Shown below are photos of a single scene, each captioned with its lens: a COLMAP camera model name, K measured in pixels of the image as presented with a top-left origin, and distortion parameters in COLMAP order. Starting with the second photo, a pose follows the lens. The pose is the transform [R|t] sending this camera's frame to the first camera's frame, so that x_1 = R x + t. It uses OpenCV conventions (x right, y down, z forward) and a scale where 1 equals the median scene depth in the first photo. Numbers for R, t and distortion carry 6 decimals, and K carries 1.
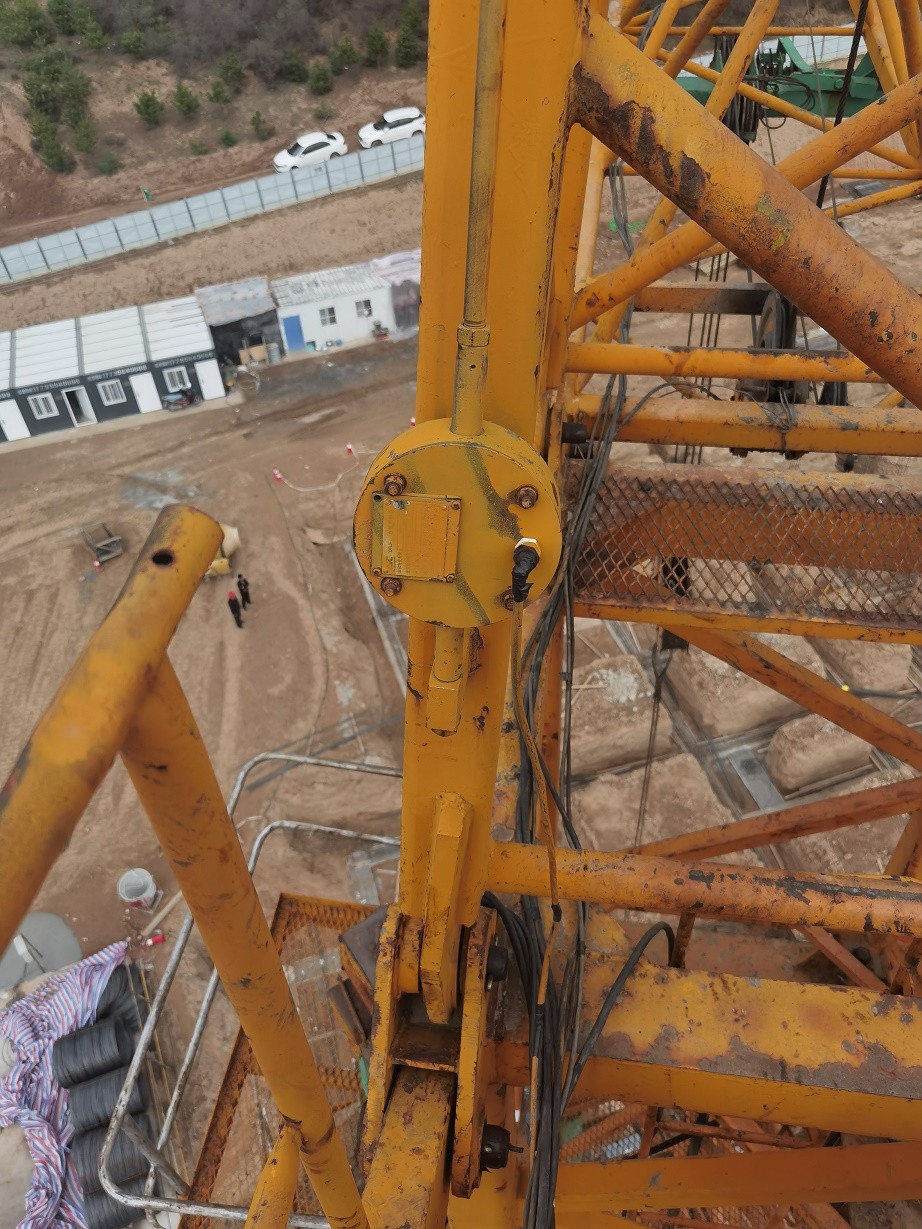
lens RADIAL K [[953.6, 0, 463.0], [0, 953.6, 612.0], [0, 0, 1]] dist [0.000208, 0.000855]
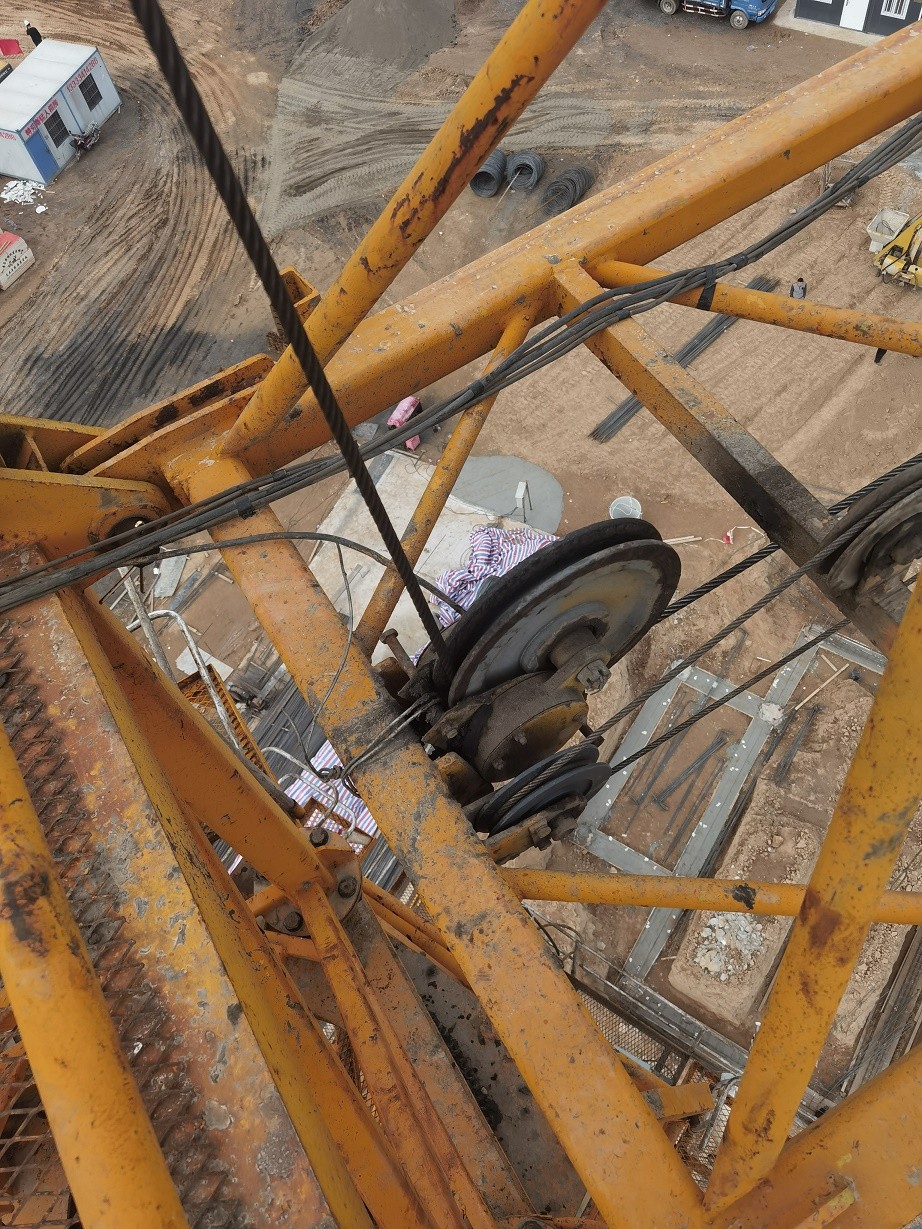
lens RADIAL K [[953.6, 0, 460.7], [0, 953.6, 613.8], [0, 0, 1]] dist [0.000208, 0.000855]
pose [[0.634452, 0.662615, -0.398010, 0.716646], [-0.480943, 0.741508, 0.467825, -0.708284], [0.605115, -0.105392, 0.789131, 0.895371]]
